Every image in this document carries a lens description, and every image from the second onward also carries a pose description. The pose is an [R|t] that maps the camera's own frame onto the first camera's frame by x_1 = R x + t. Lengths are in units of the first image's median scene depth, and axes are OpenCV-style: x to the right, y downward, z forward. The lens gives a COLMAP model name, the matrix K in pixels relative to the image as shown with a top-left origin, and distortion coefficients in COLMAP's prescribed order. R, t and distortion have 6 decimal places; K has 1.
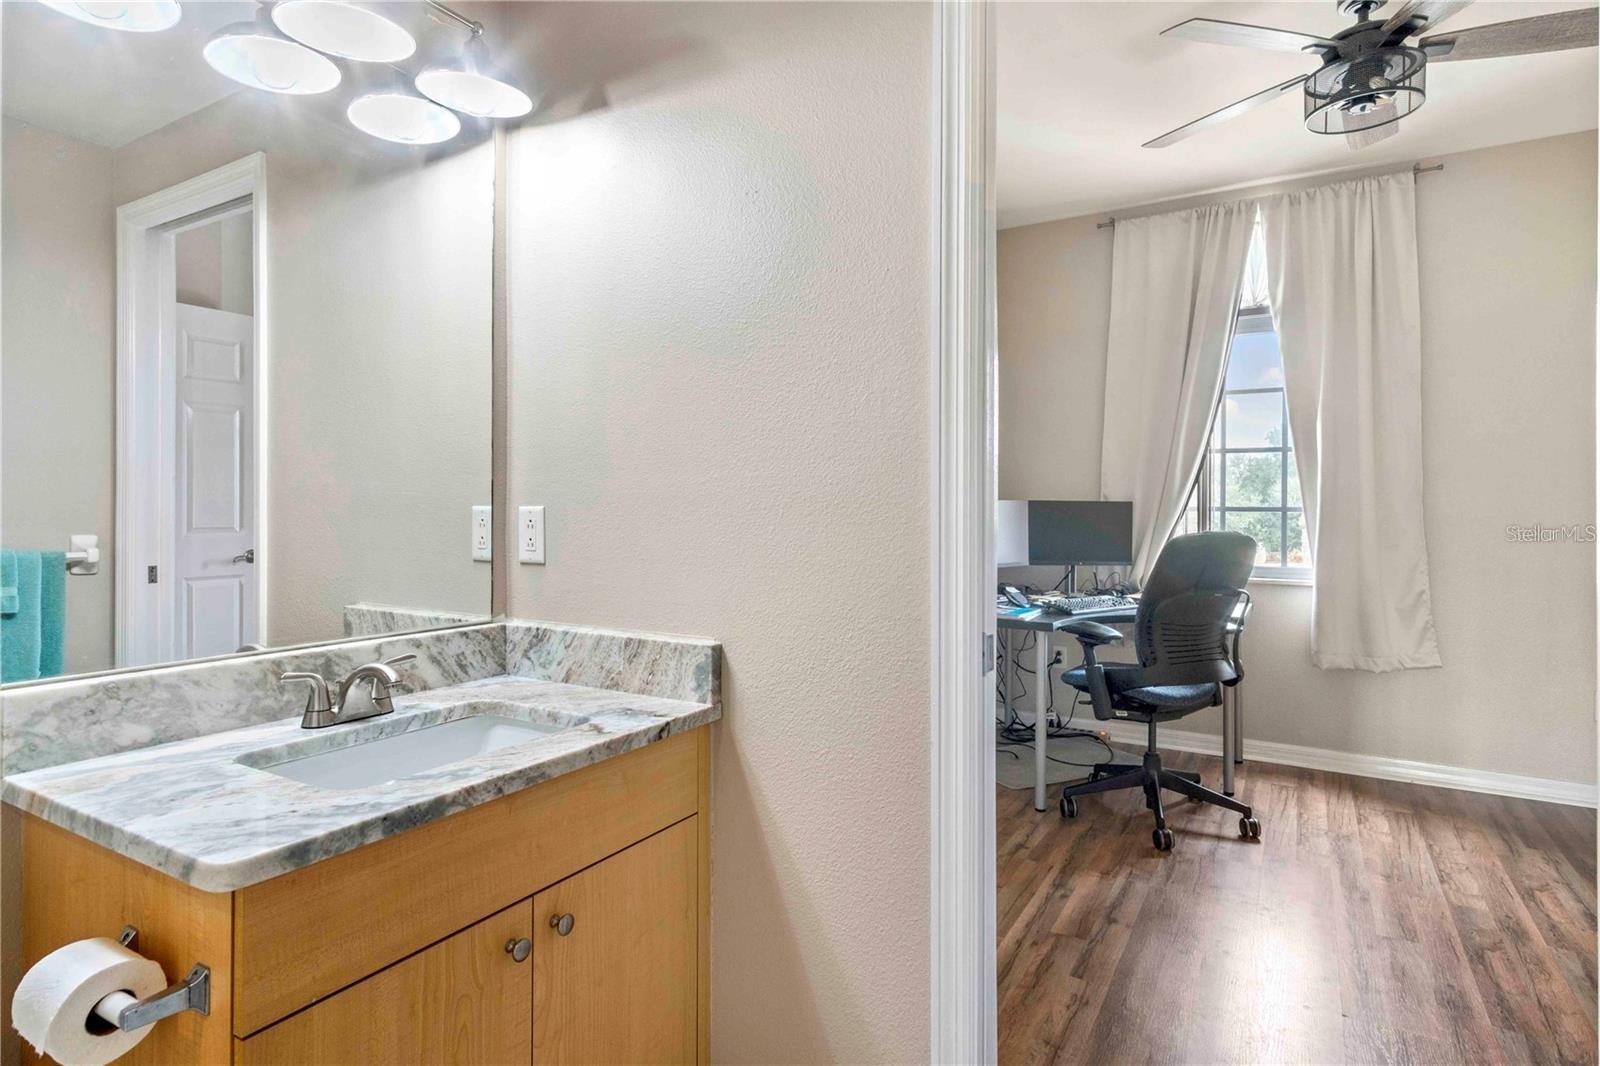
lens RADIAL K [[849.1, 0, 804.8], [0, 849.1, 511.4], [0, 0, 1]] dist [0.005286, 0.000171]
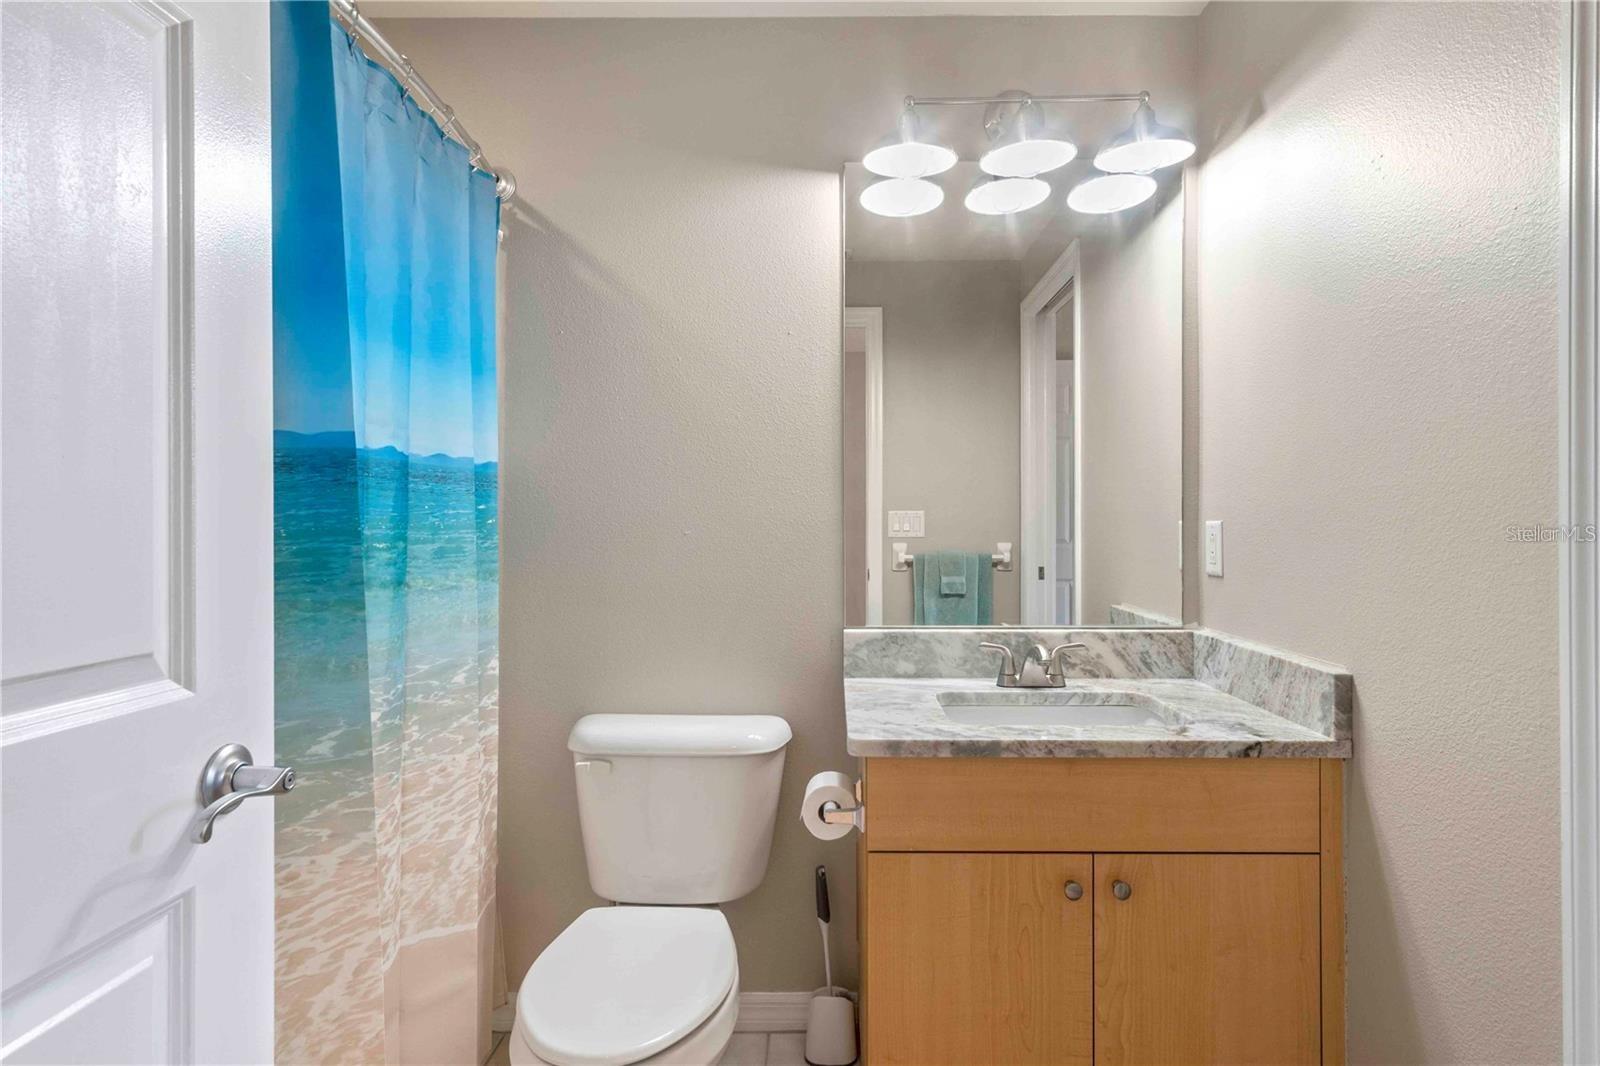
lens RADIAL K [[861.5, 0, 802.3], [0, 861.5, 515.9], [0, 0, 1]] dist [0.003288, 0.001514]
pose [[0.476025, -0.010785, -0.879366, 0.428209], [0.001952, 0.999935, -0.011206, -0.001166], [0.879430, 0.003618, 0.476015, 0.062718]]
